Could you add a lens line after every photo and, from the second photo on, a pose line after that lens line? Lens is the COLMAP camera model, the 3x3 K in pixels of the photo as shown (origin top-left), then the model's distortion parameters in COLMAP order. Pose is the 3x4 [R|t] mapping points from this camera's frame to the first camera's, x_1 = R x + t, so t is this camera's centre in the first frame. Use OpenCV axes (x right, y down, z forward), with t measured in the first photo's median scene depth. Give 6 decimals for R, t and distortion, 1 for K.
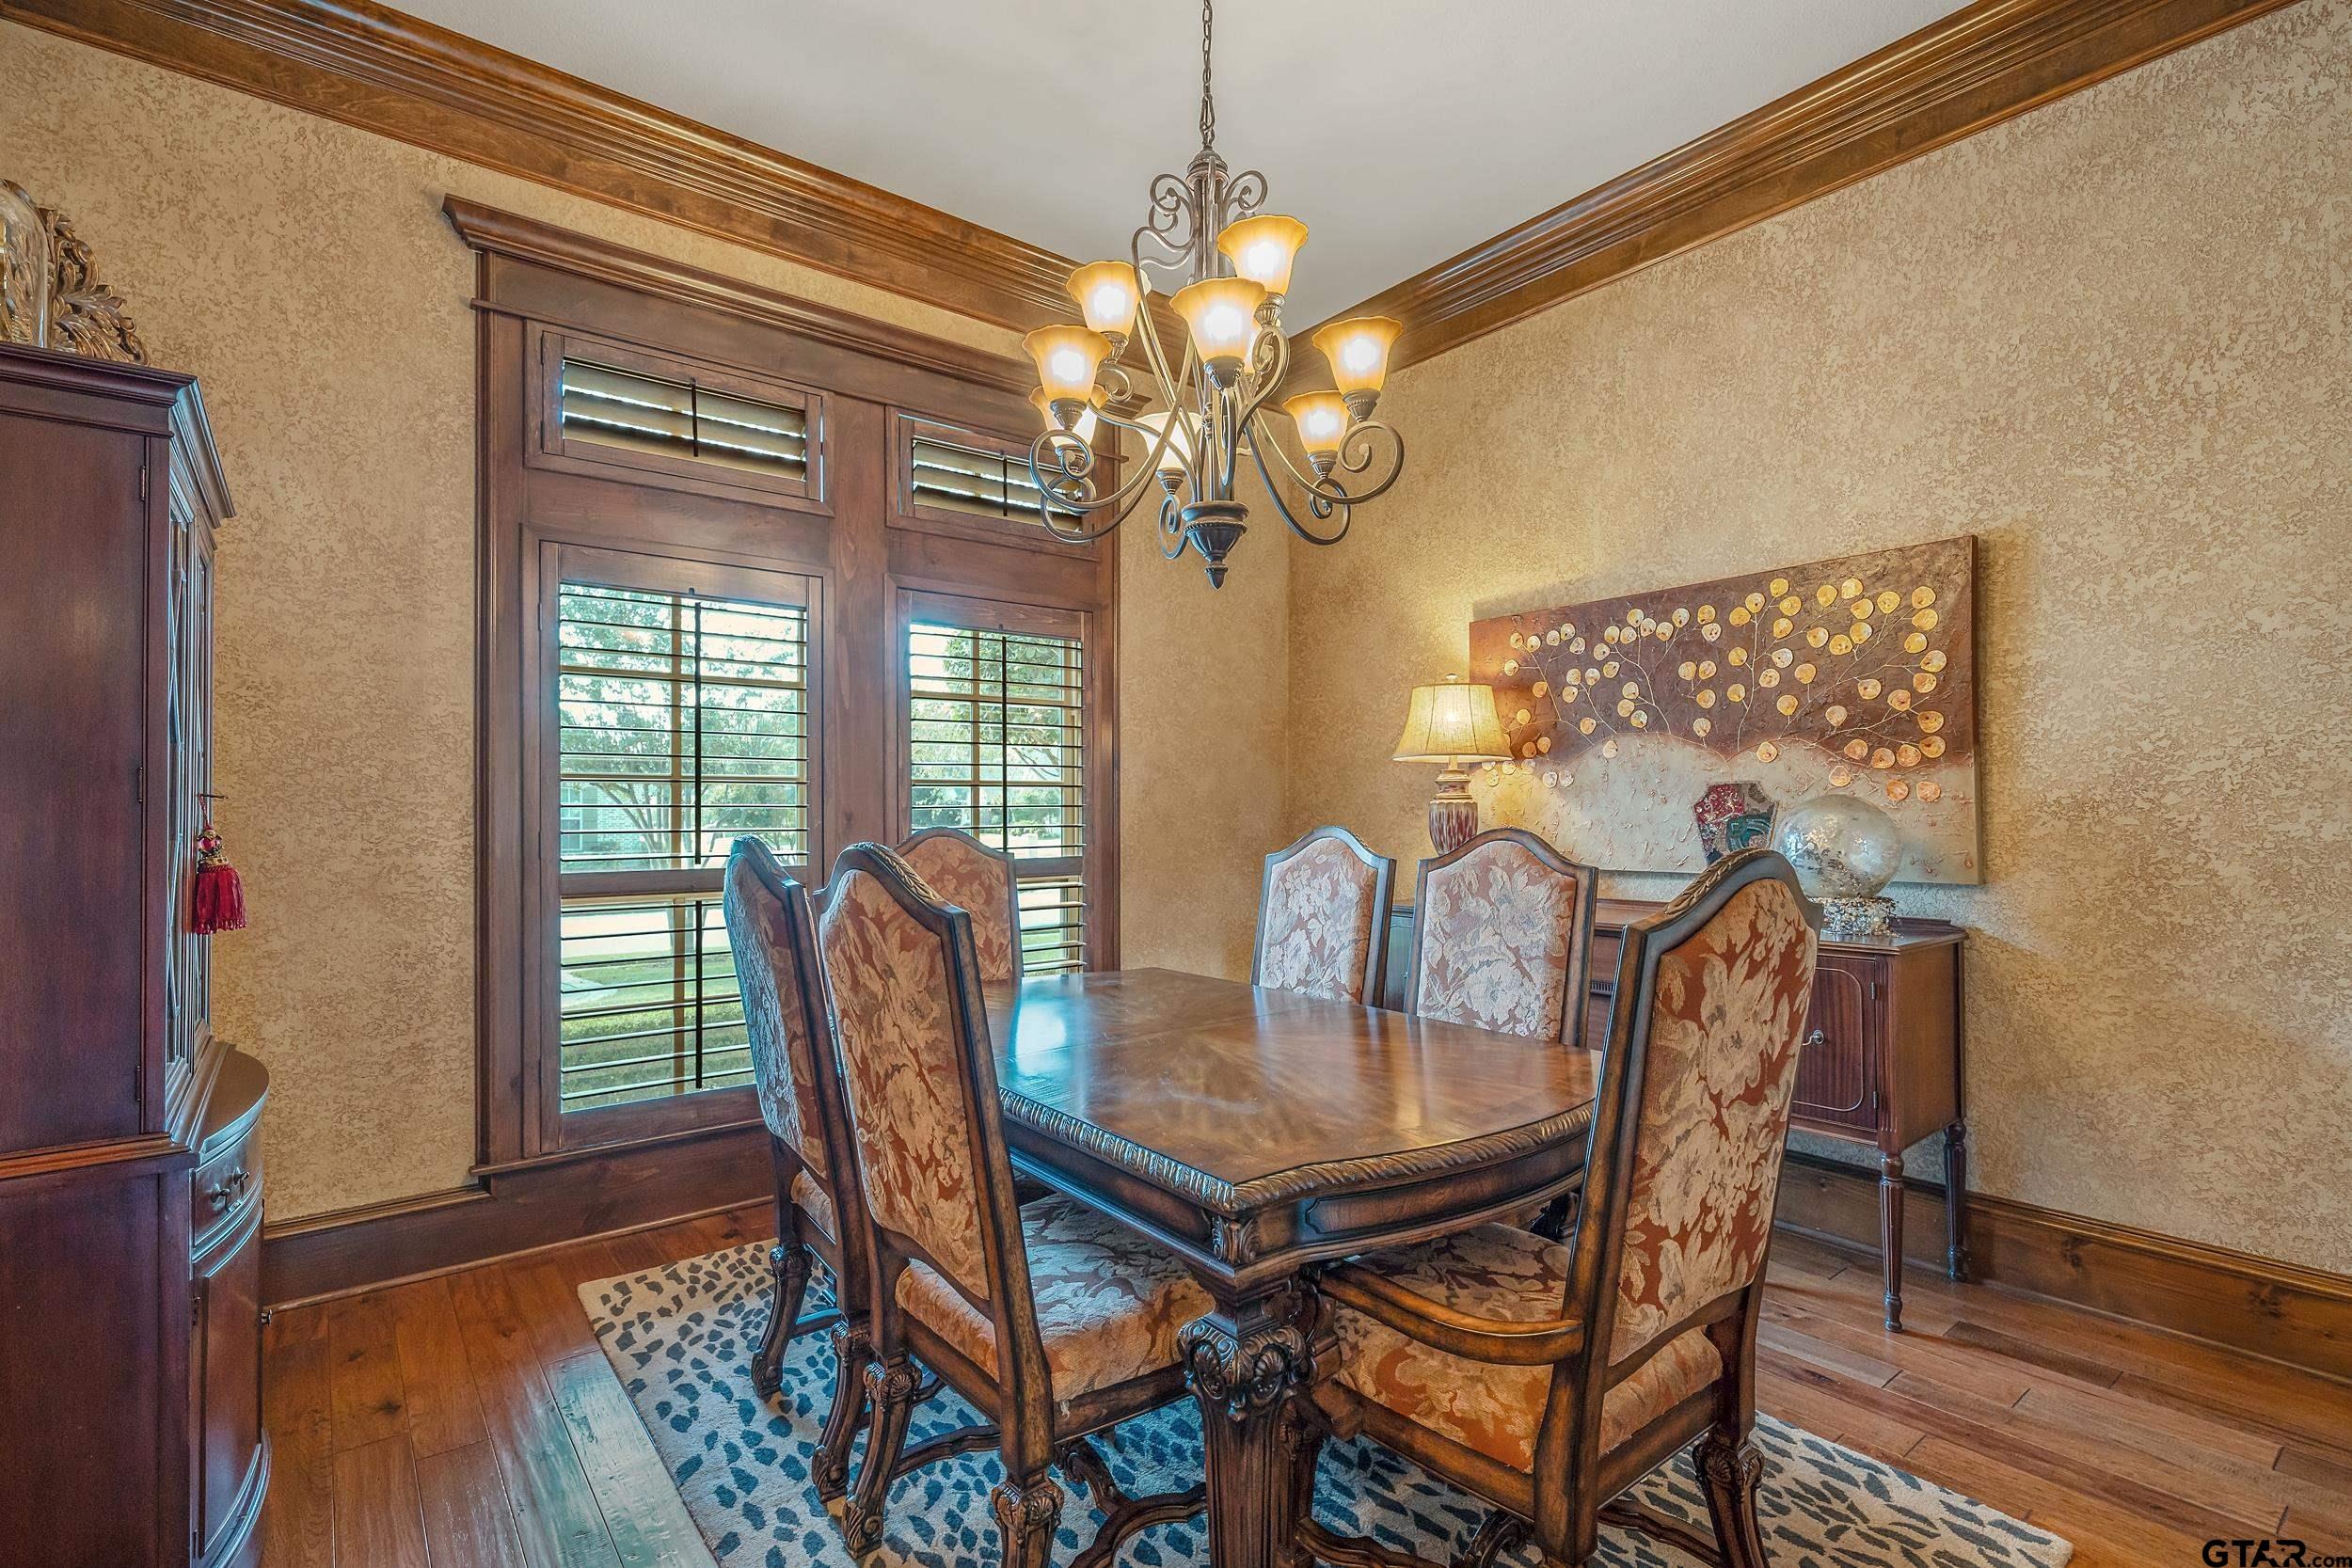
lens RADIAL K [[1113.6, 0, 1177.3], [0, 1113.6, 804.2], [0, 0, 1]] dist [0.000996, 0.000709]
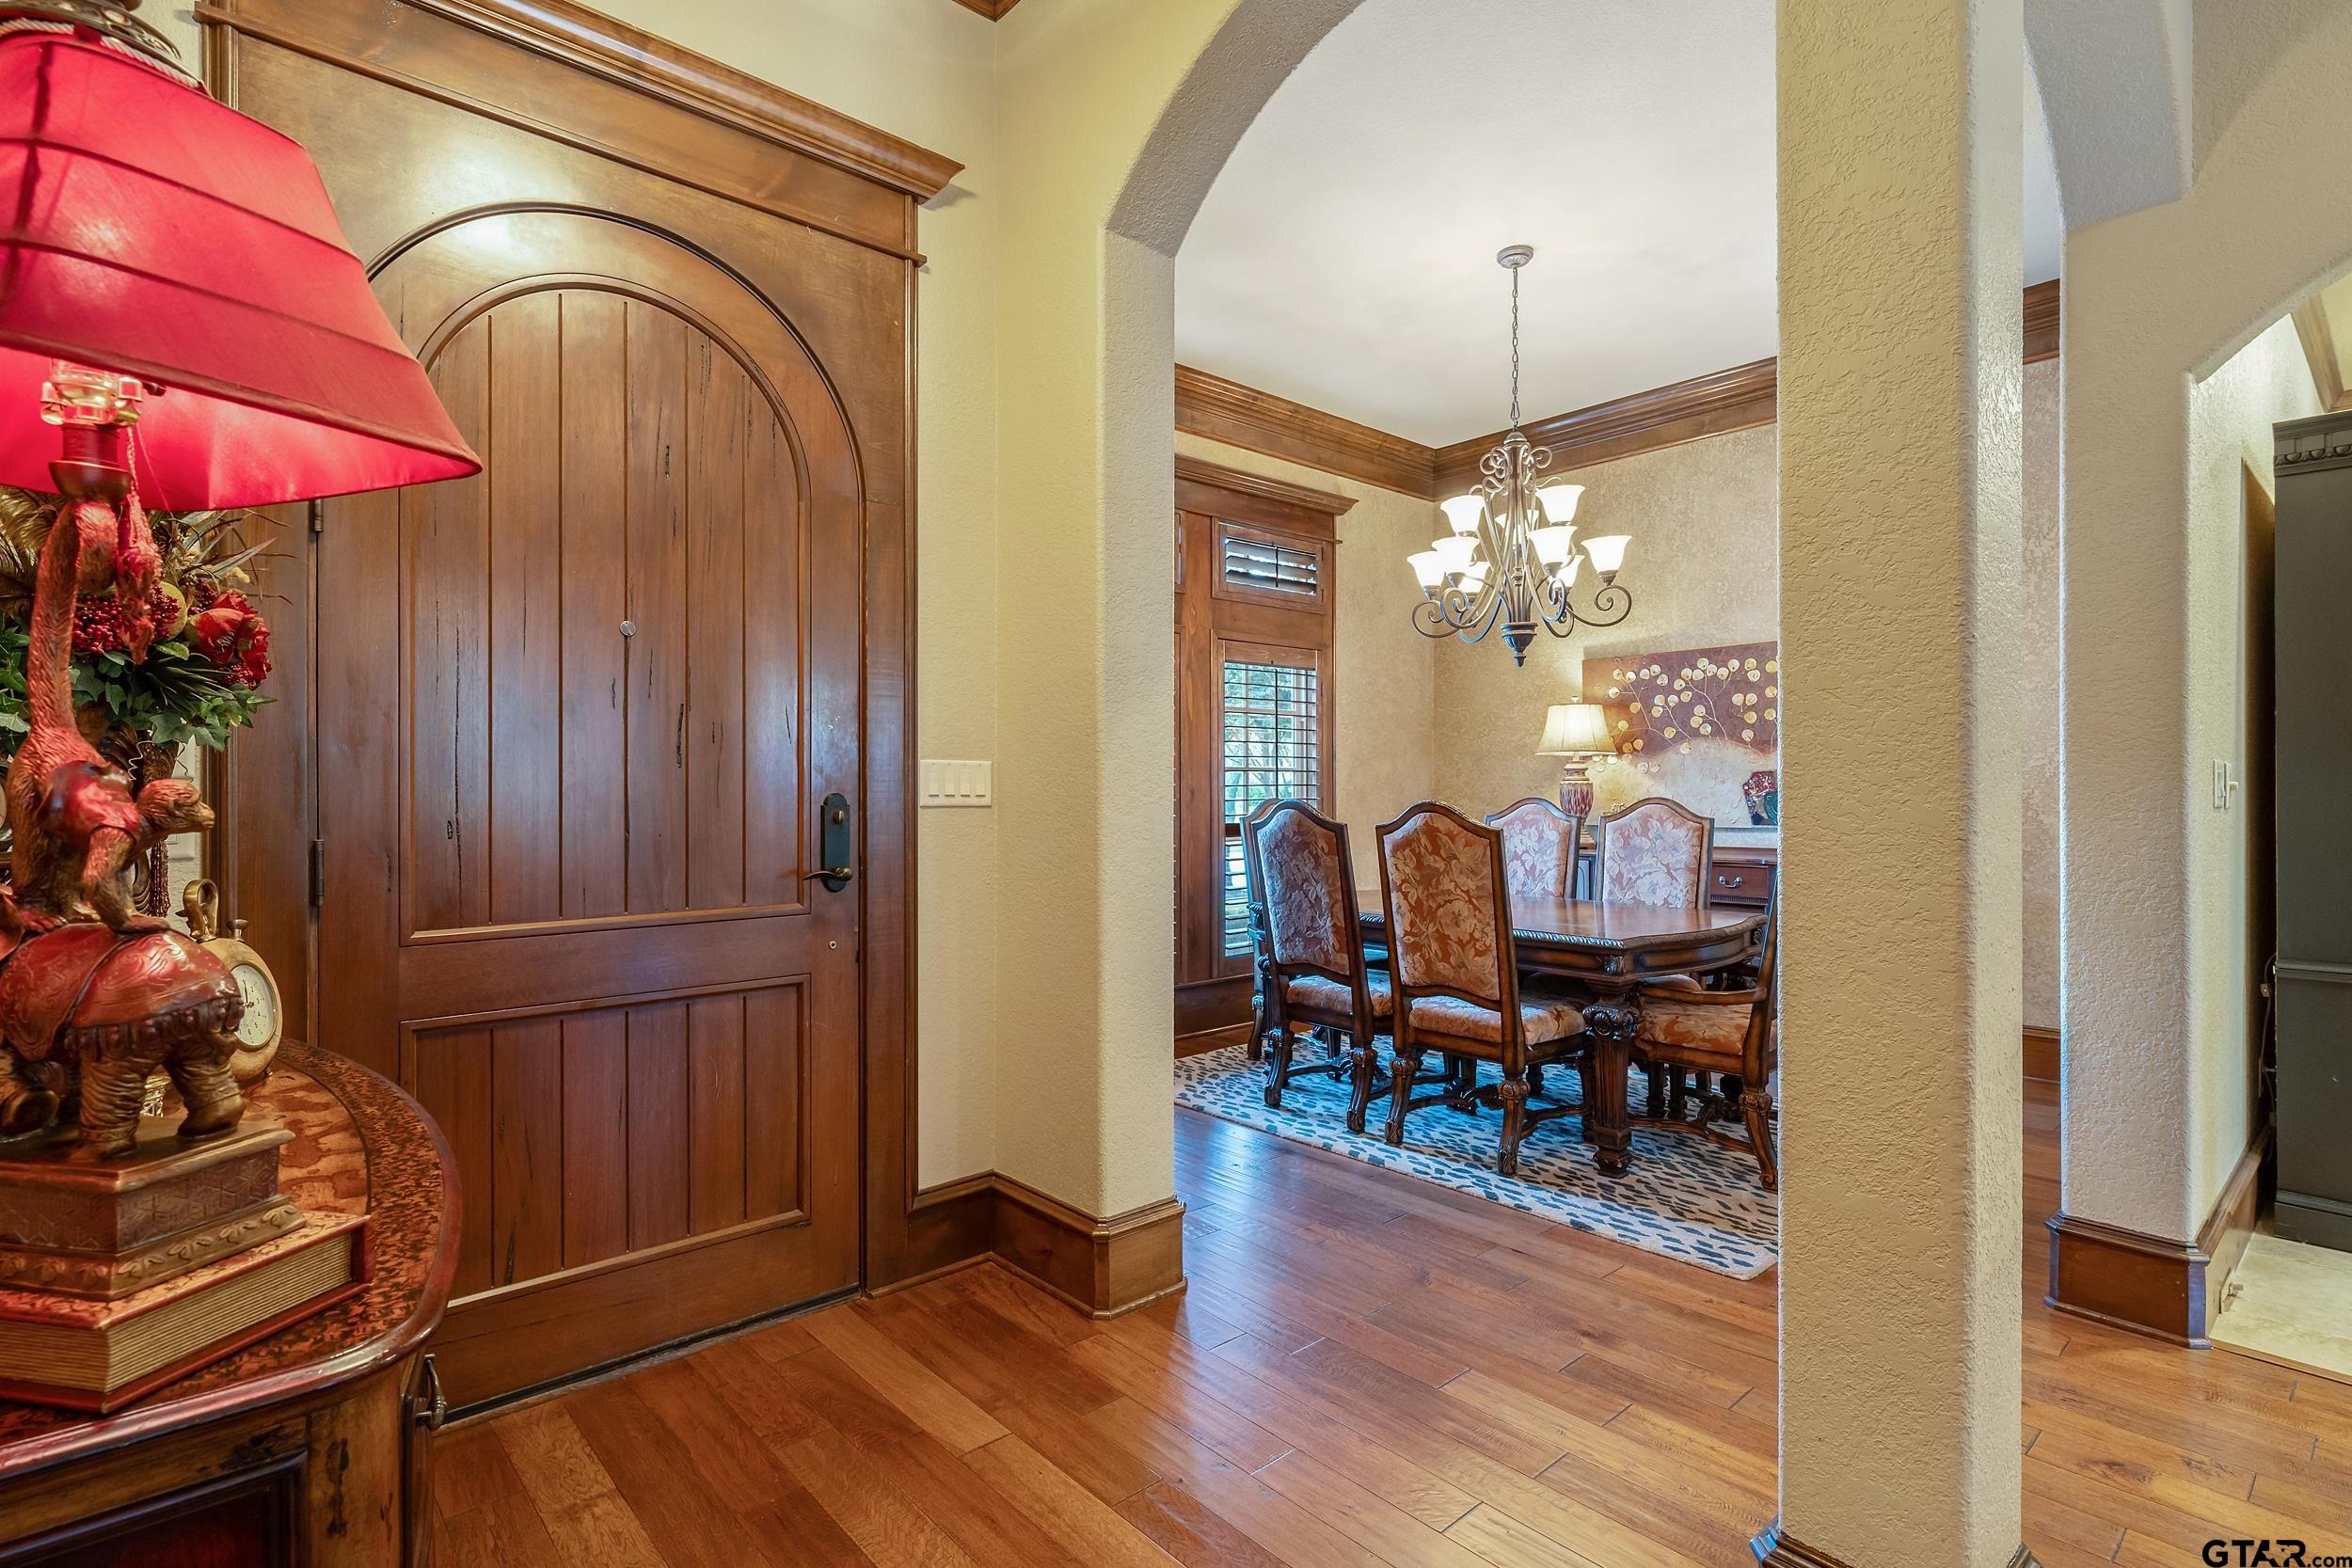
lens RADIAL K [[1150.4, 0, 1182.5], [0, 1150.4, 779.2], [0, 0, 1]] dist [0.002523, 0.000391]
pose [[0.998430, 0.001079, 0.056003, -0.407040], [-0.000787, 0.999986, -0.005226, 0.002298], [-0.056007, 0.005174, 0.998417, -0.566117]]
